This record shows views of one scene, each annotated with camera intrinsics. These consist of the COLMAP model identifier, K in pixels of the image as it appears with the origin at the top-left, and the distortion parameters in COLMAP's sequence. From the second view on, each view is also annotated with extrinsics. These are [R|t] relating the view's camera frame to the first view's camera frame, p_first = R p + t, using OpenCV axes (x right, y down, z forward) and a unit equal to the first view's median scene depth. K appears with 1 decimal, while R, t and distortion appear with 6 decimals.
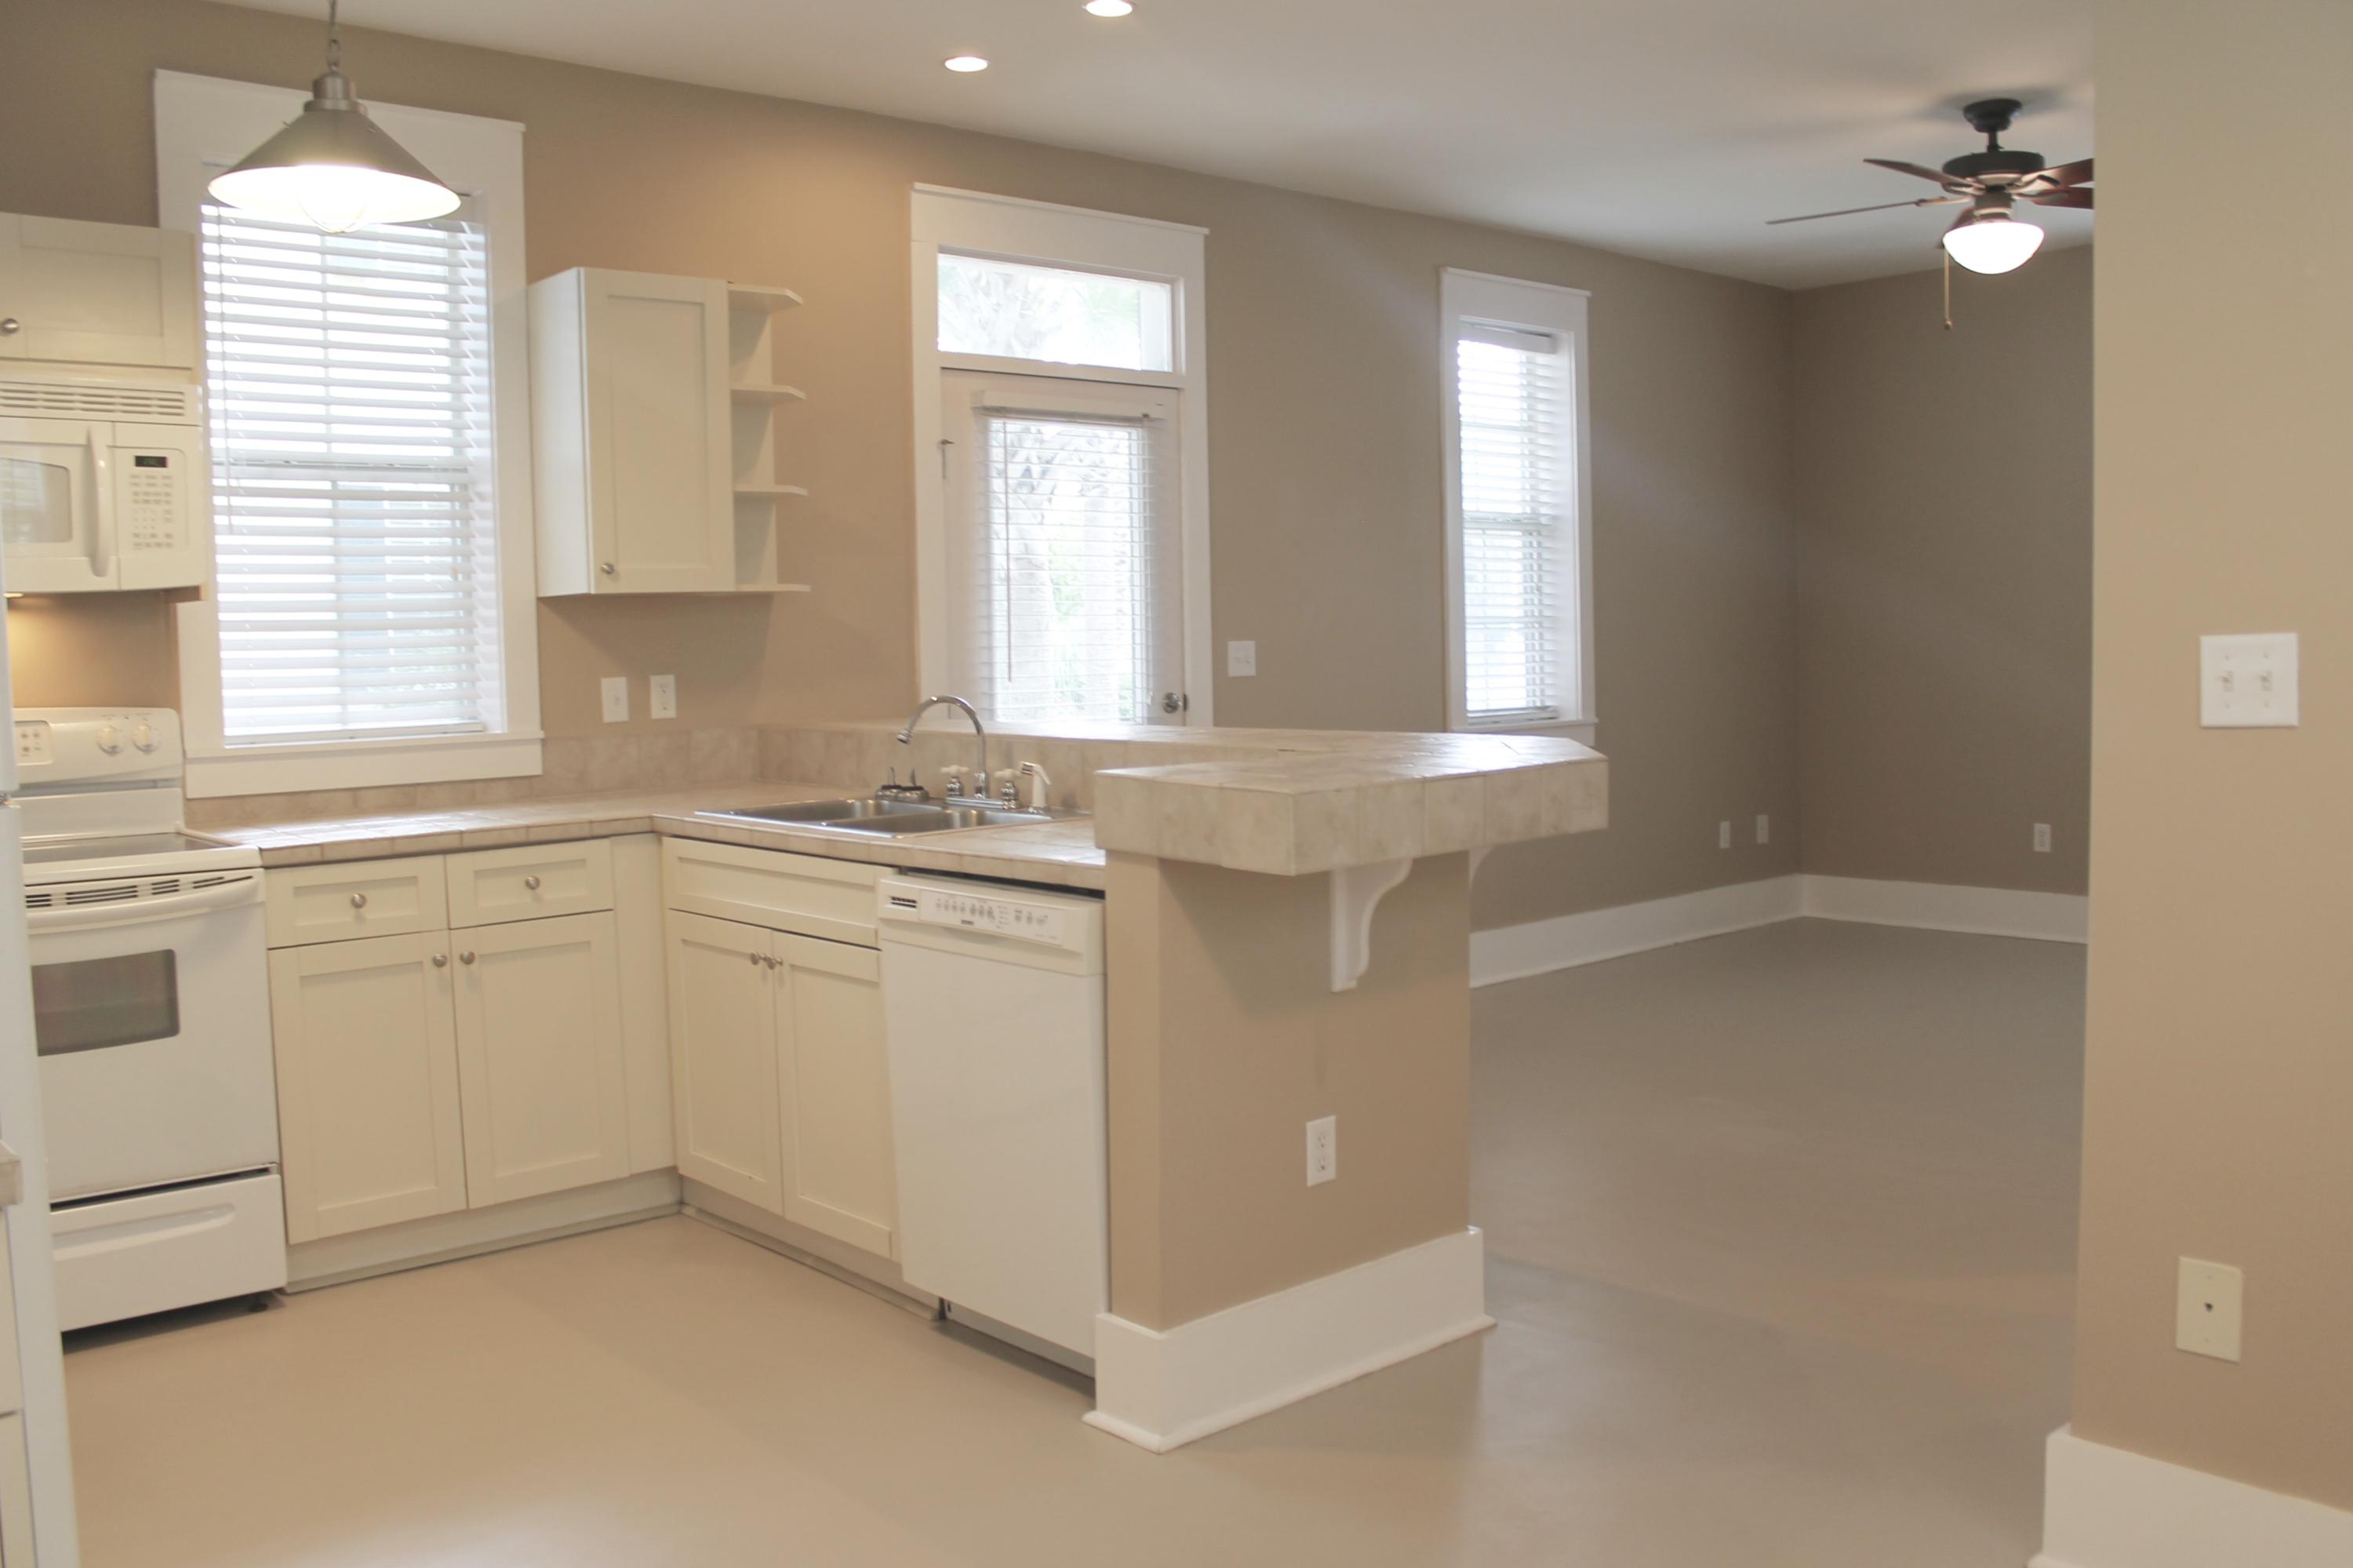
lens RADIAL K [[2020.2, 0, 1120.4], [0, 2020.2, 788.3], [0, 0, 1]] dist [-0.161566, 0.149183]
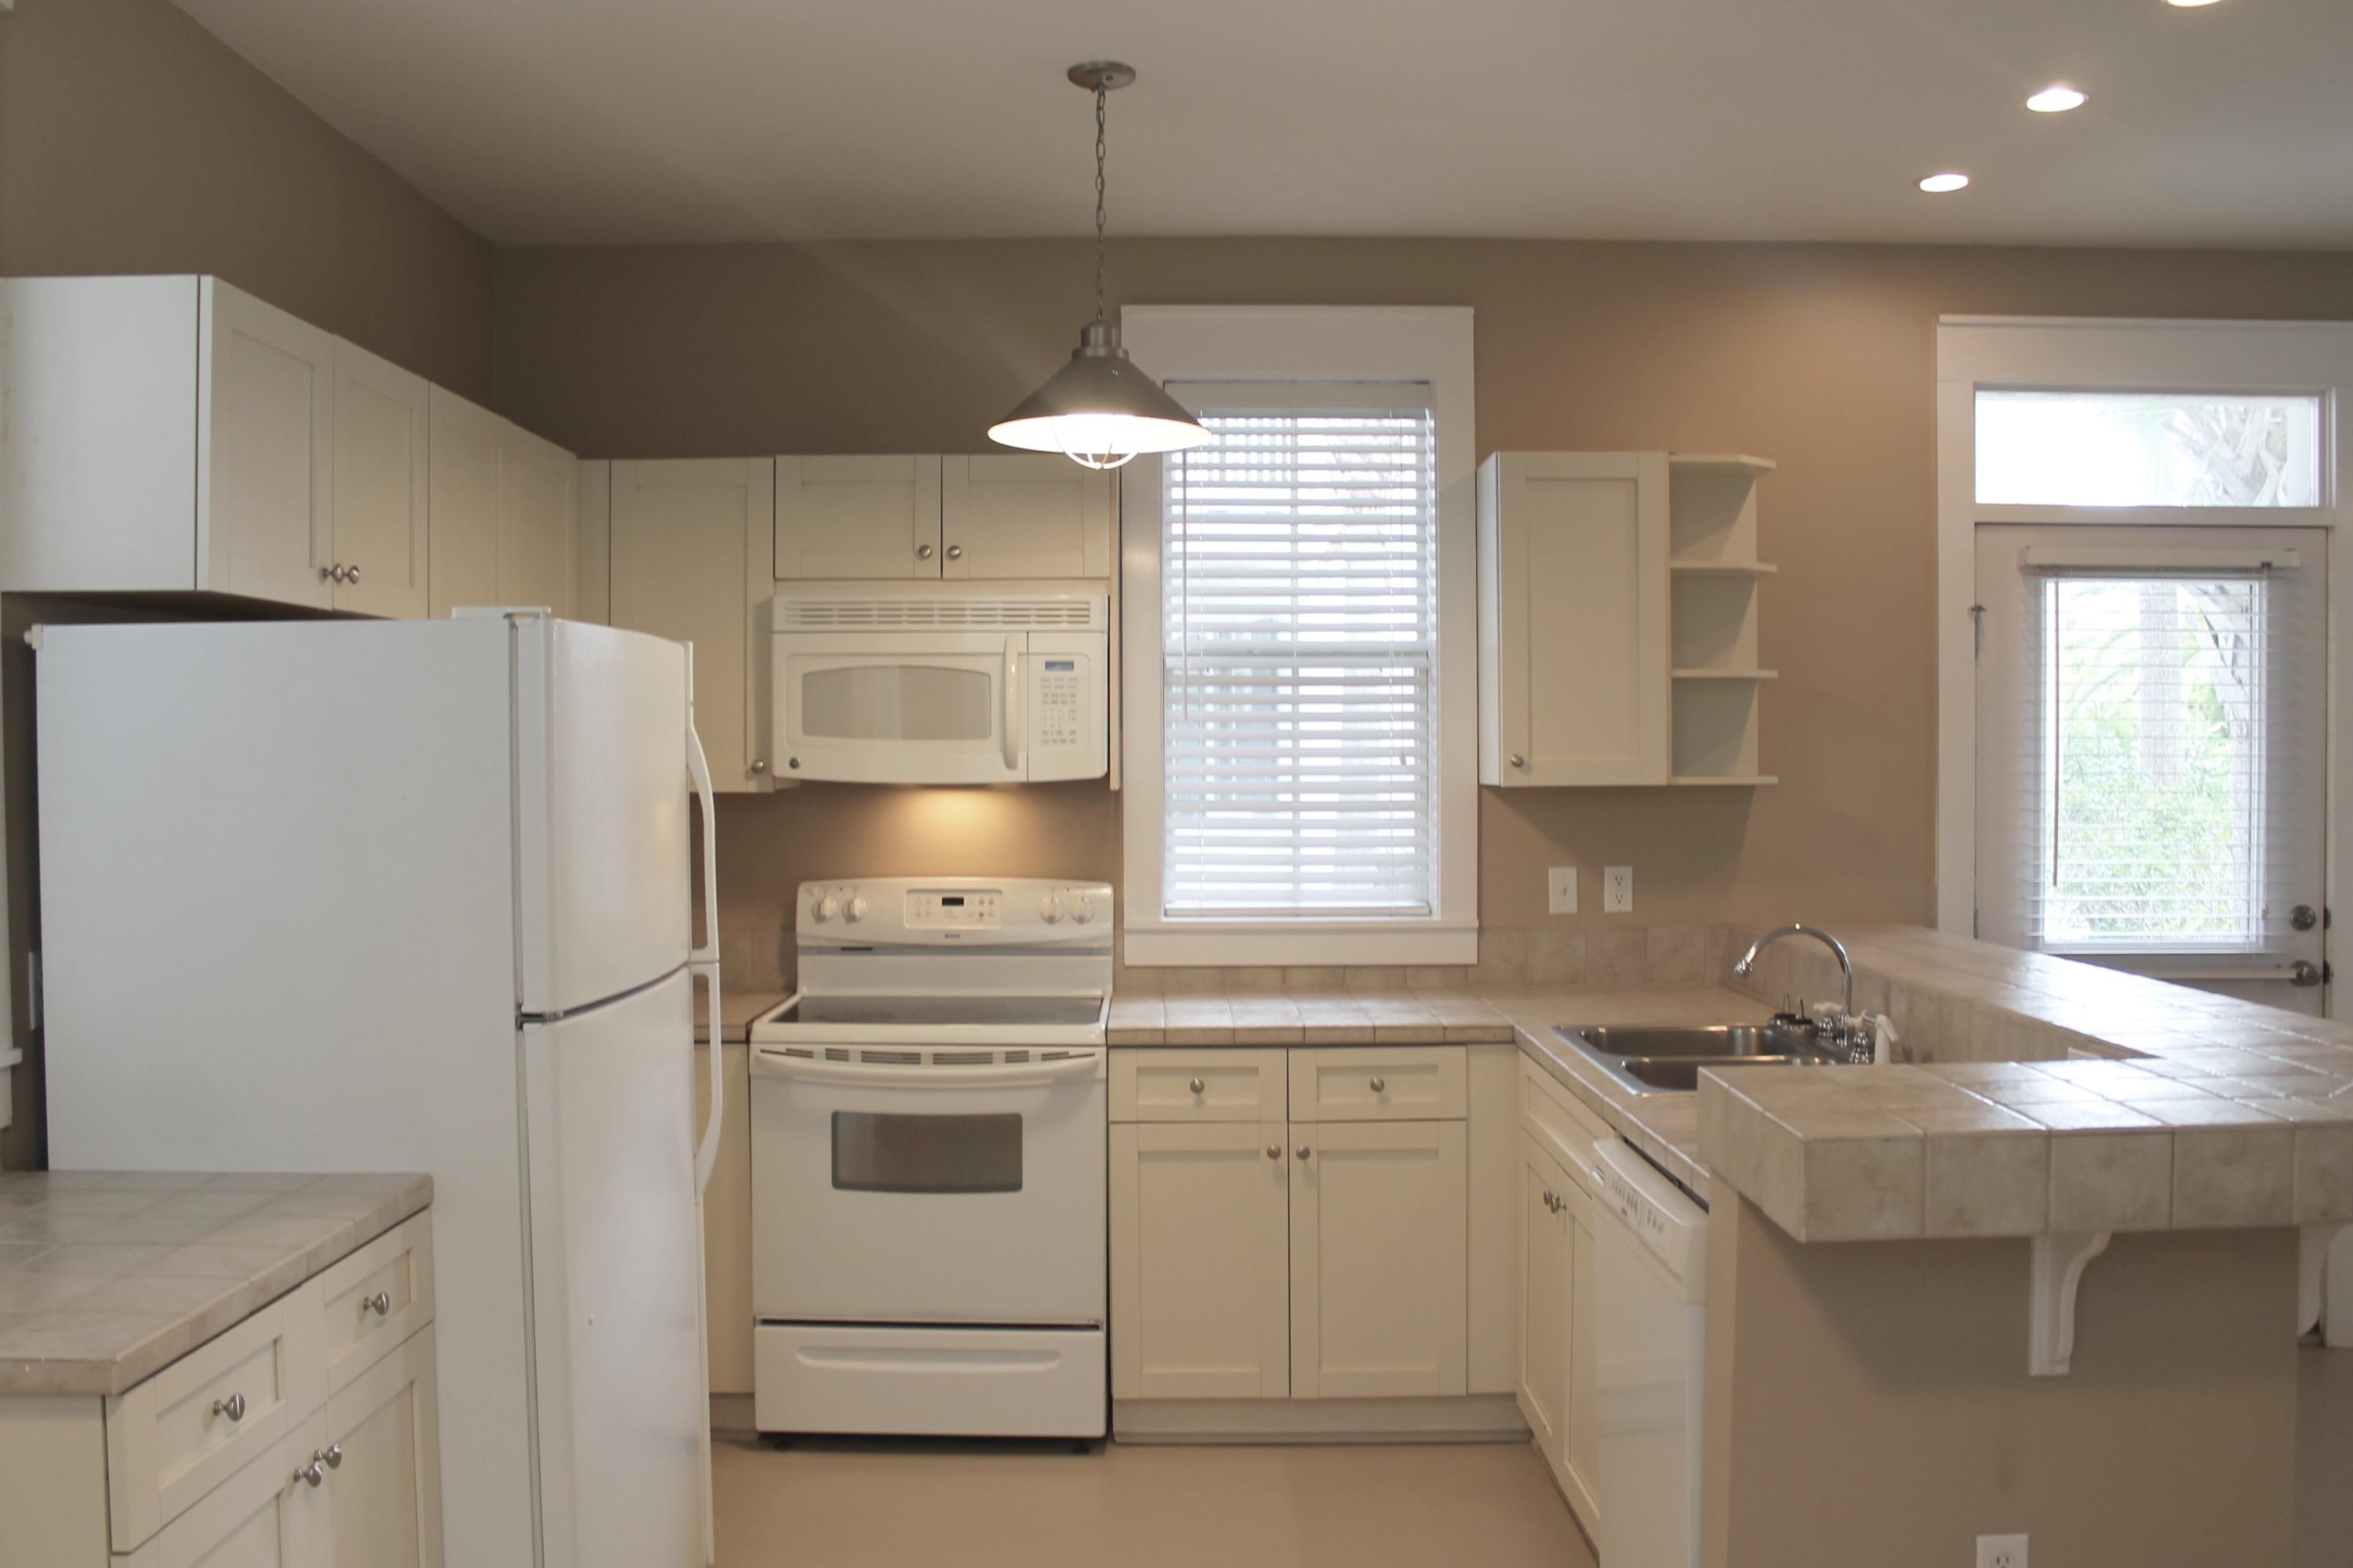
lens RADIAL K [[2020.2, 0, 1120.4], [0, 2020.2, 788.3], [0, 0, 1]] dist [-0.161566, 0.149183]
pose [[0.750206, 0.030225, -0.660513, 0.258728], [-0.062007, 0.997768, -0.024770, -0.065377], [0.658290, 0.059539, 0.750406, 0.154483]]
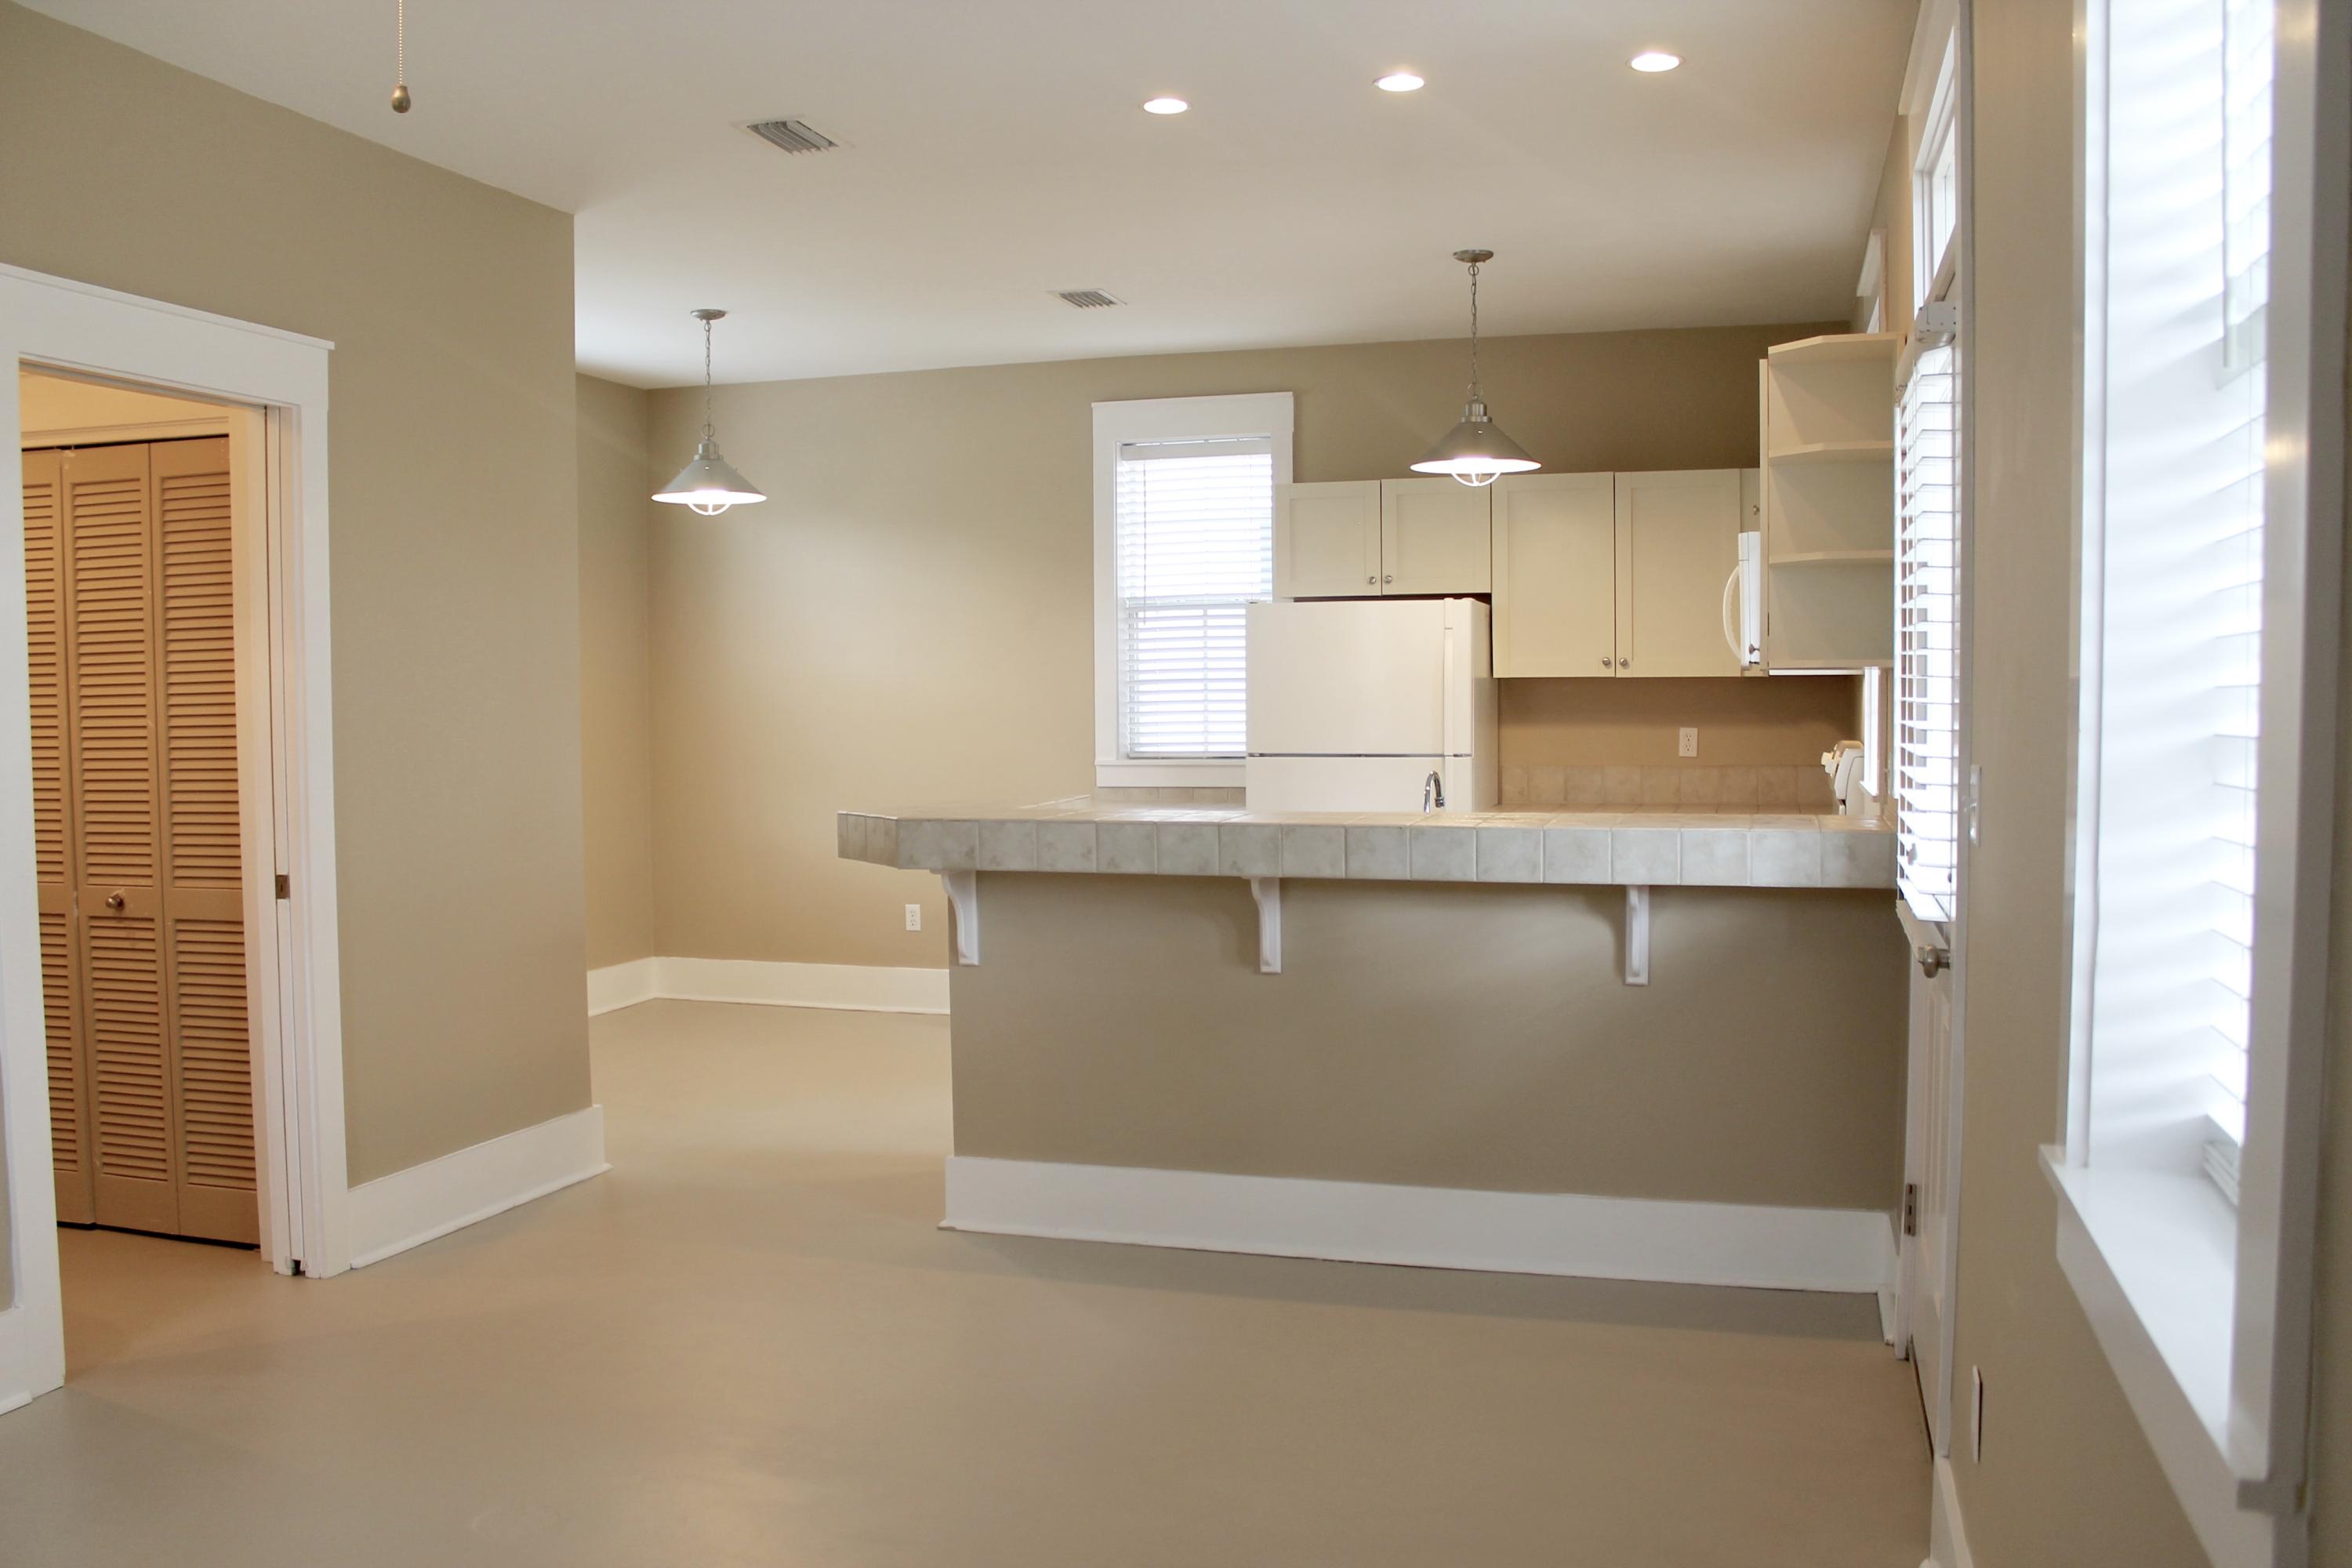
lens RADIAL K [[1960.9, 0, 1176.0], [0, 1960.9, 784.0], [0, 0, 1]] dist [-0.169677, 0.000118]
pose [[-0.842612, 0.052632, -0.535944, 0.641395], [-0.015928, 0.992341, 0.122495, -0.174137], [0.538286, 0.111752, -0.835320, 1.865155]]
